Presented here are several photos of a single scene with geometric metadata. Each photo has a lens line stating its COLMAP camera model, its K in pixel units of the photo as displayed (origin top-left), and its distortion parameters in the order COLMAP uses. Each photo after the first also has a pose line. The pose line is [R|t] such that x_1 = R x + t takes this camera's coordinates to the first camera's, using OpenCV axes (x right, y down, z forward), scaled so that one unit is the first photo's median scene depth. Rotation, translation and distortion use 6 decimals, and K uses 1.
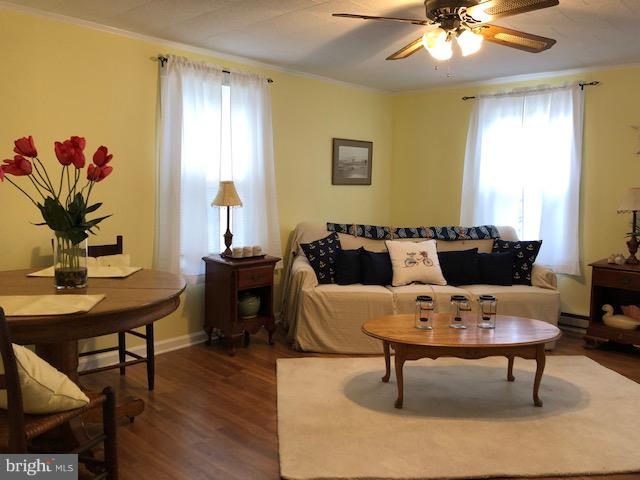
lens RADIAL K [[524.9, 0, 326.0], [0, 524.9, 230.5], [0, 0, 1]] dist [0.019216, 0.005939]
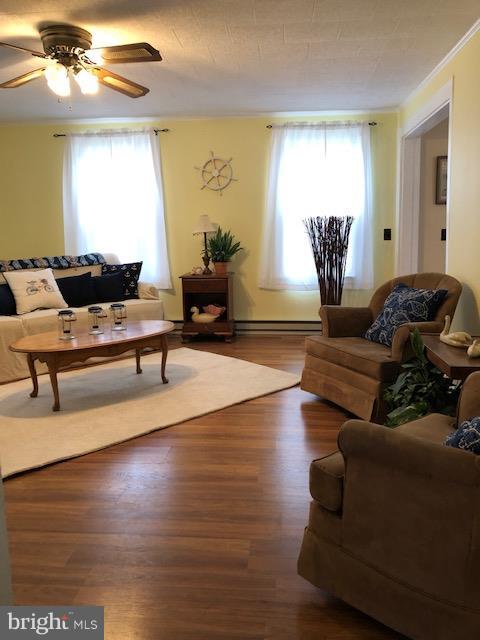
lens RADIAL K [[524.9, 0, 233.6], [0, 524.9, 315.5], [0, 0, 1]] dist [0.019216, 0.005939]
pose [[0.798842, -0.127825, 0.587803, -0.146716], [0.088915, 0.991519, 0.094780, 0.047966], [-0.594934, -0.023450, 0.803433, -0.089020]]
